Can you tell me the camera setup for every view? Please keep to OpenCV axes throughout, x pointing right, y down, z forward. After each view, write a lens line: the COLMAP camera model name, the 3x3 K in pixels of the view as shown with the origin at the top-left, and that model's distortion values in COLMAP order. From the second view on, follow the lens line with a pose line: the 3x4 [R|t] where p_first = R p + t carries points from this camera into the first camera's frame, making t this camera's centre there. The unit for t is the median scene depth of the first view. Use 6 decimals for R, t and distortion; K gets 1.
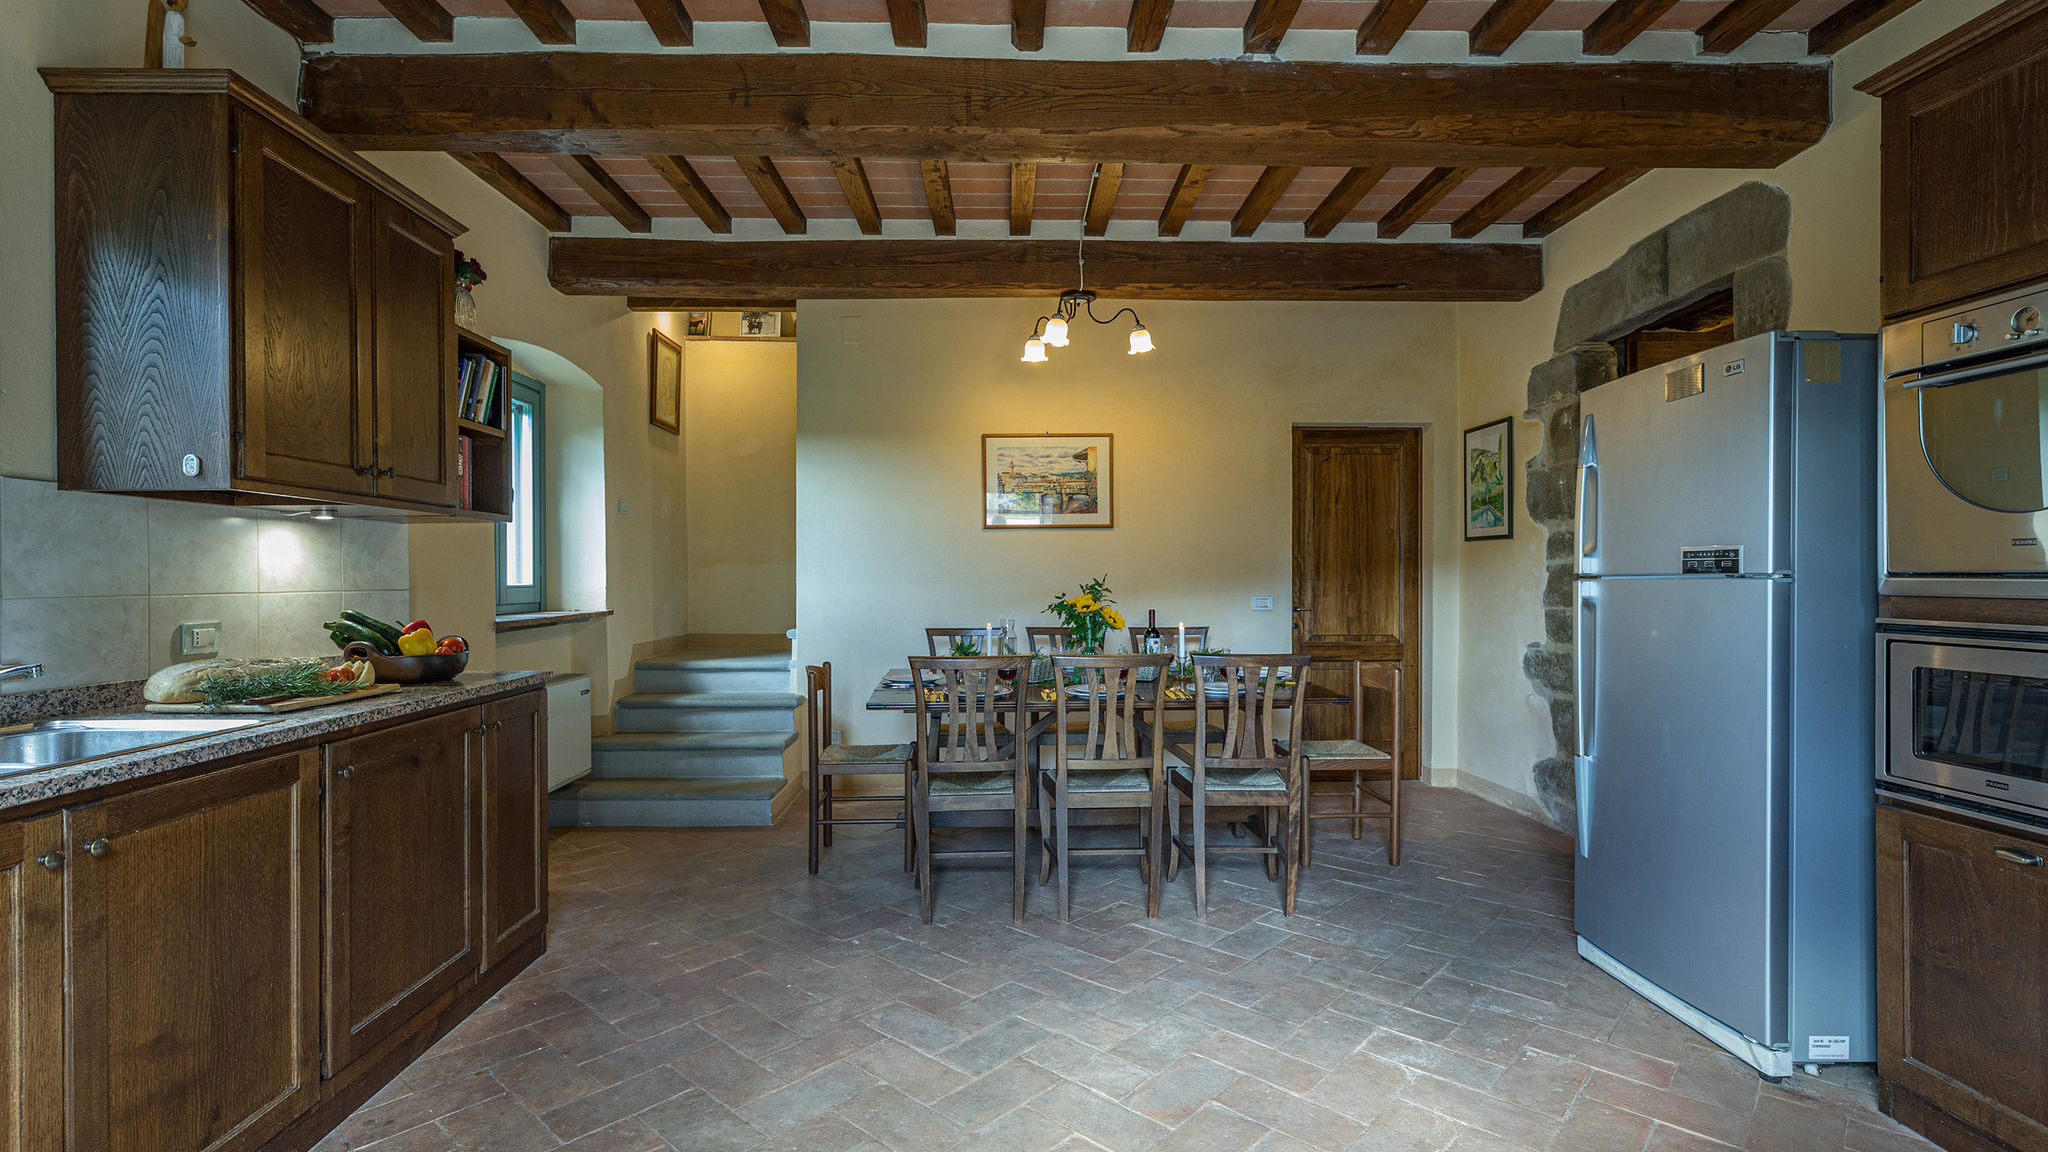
lens RADIAL K [[917.1, 0, 1018.7], [0, 917.1, 580.0], [0, 0, 1]] dist [-0.008464, -0.001123]
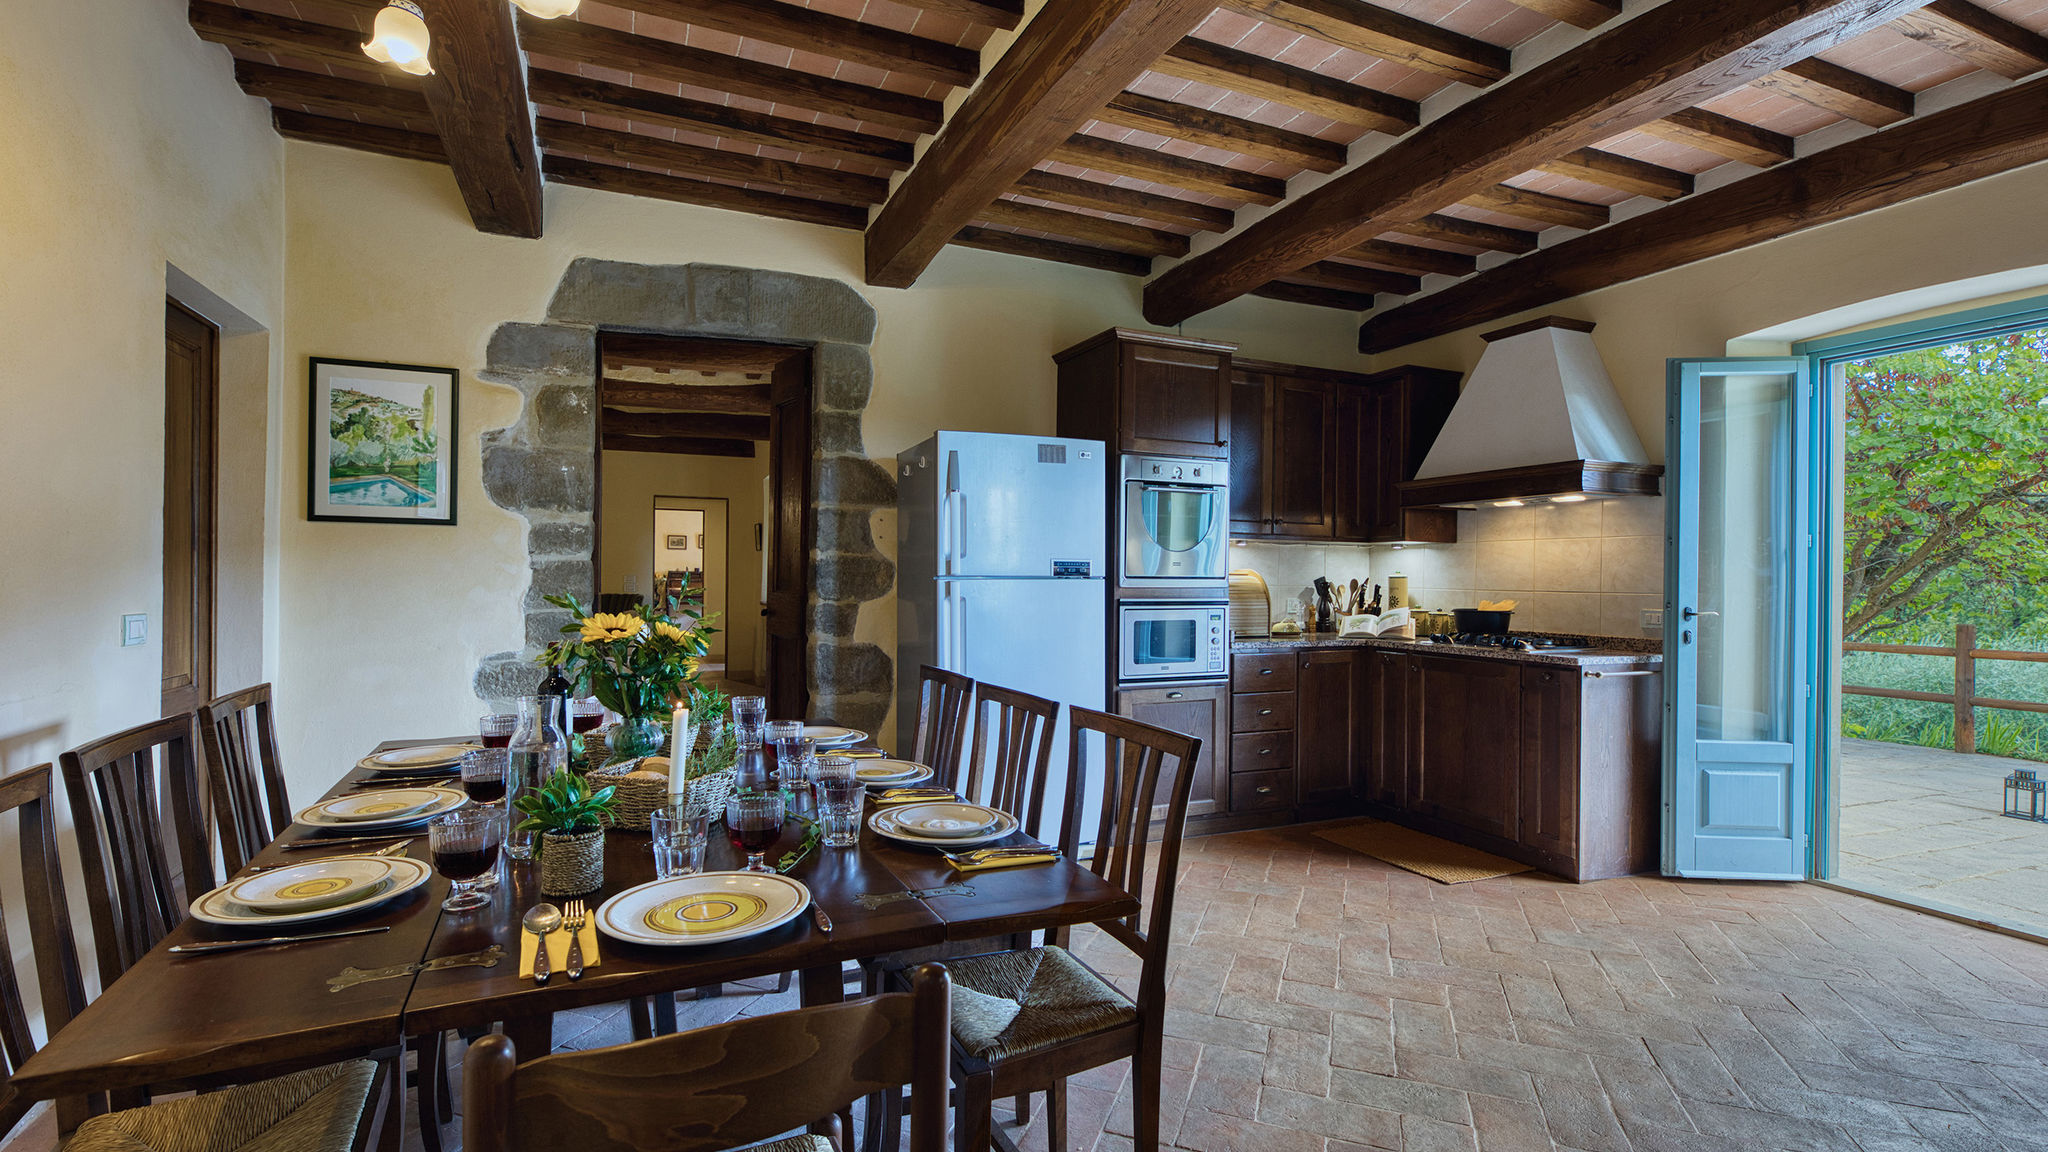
lens RADIAL K [[917.1, 0, 1018.7], [0, 917.1, 580.0], [0, 0, 1]] dist [-0.008464, -0.001123]
pose [[-0.371690, -0.005407, 0.928341, -0.382066], [-0.003889, 0.999983, 0.004267, -0.003825], [-0.928349, -0.002024, -0.371705, 0.880761]]
